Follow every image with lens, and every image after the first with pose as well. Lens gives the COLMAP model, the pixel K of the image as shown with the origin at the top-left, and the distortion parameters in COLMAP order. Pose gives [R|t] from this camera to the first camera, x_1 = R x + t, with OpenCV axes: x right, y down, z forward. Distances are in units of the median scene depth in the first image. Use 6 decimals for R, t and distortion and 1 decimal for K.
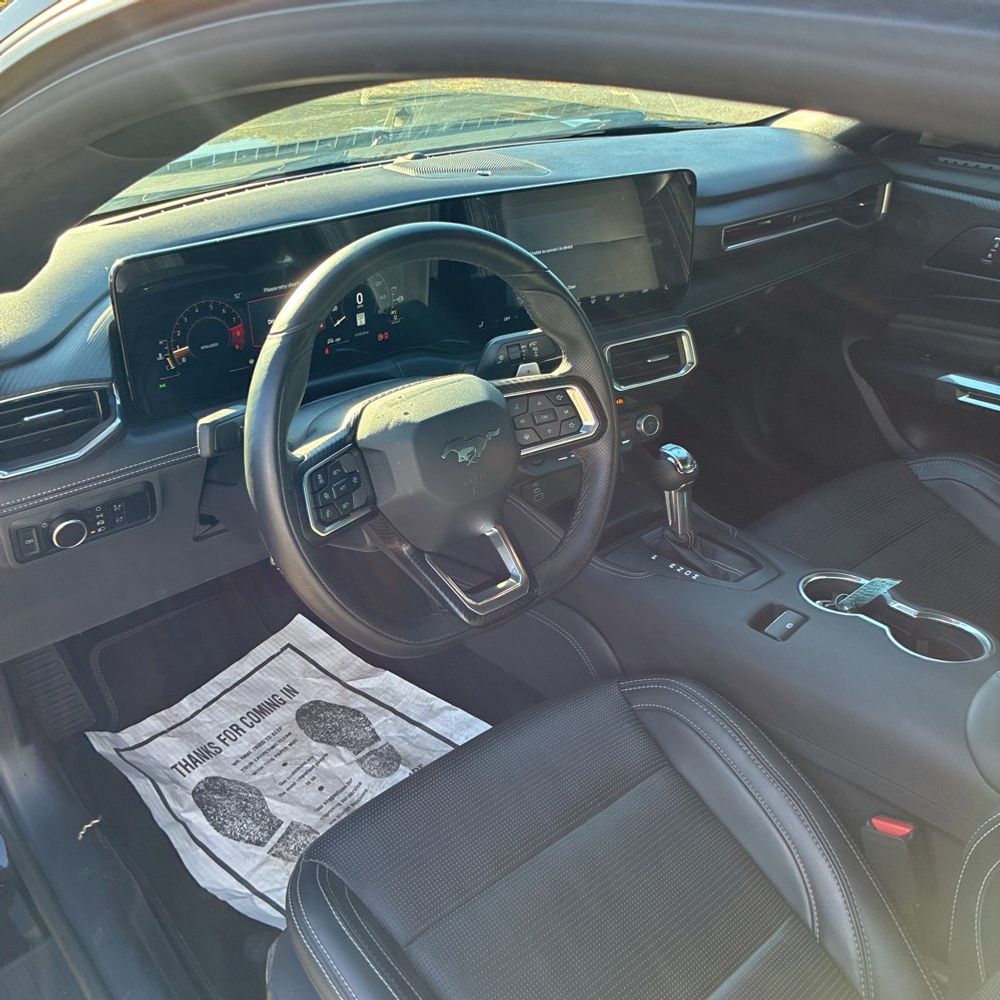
lens RADIAL K [[1006.7, 0, 495.8], [0, 1006.7, 497.8], [0, 0, 1]] dist [0.007448, 0.000000]
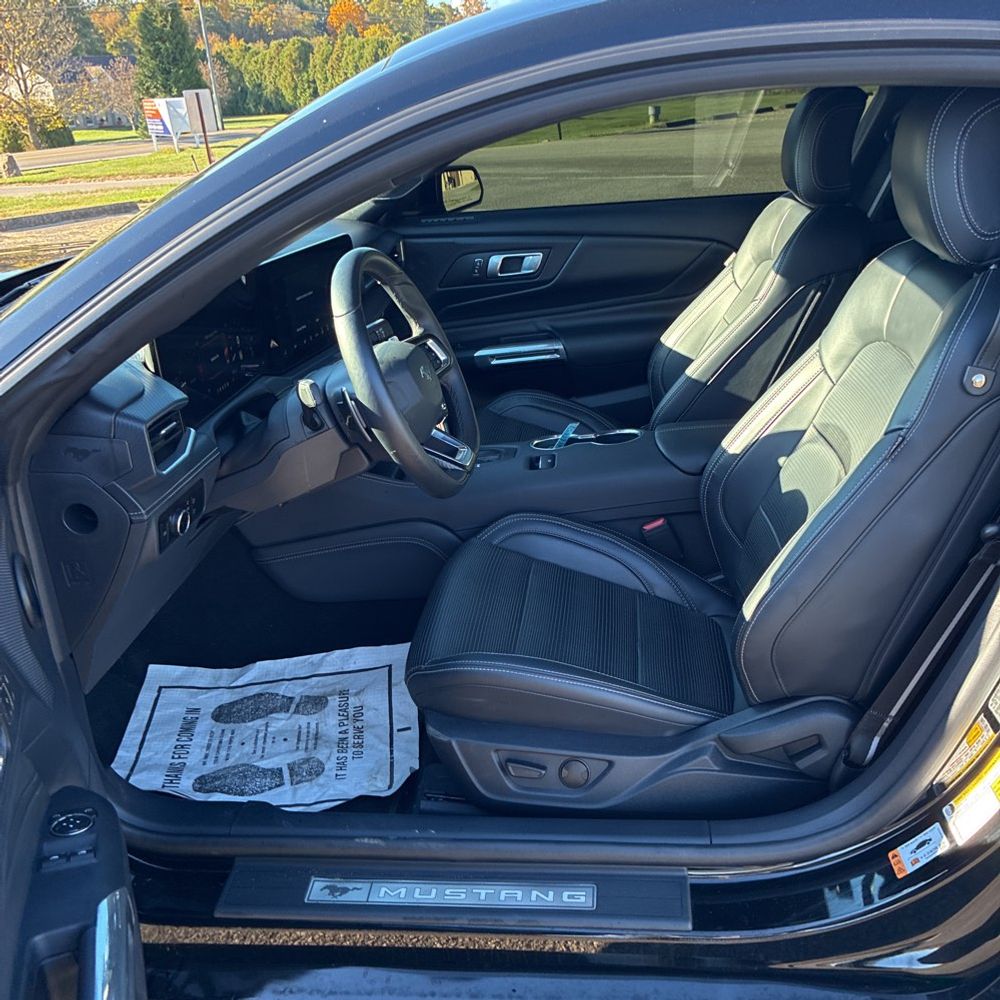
lens RADIAL K [[1006.7, 0, 515.4], [0, 1006.7, 502.1], [0, 0, 1]] dist [0.007448, 0.000000]
pose [[0.713316, -0.314765, 0.626181, -0.663813], [0.402037, 0.915620, 0.002276, 0.131374], [-0.574061, 0.250125, 0.779674, -0.213406]]
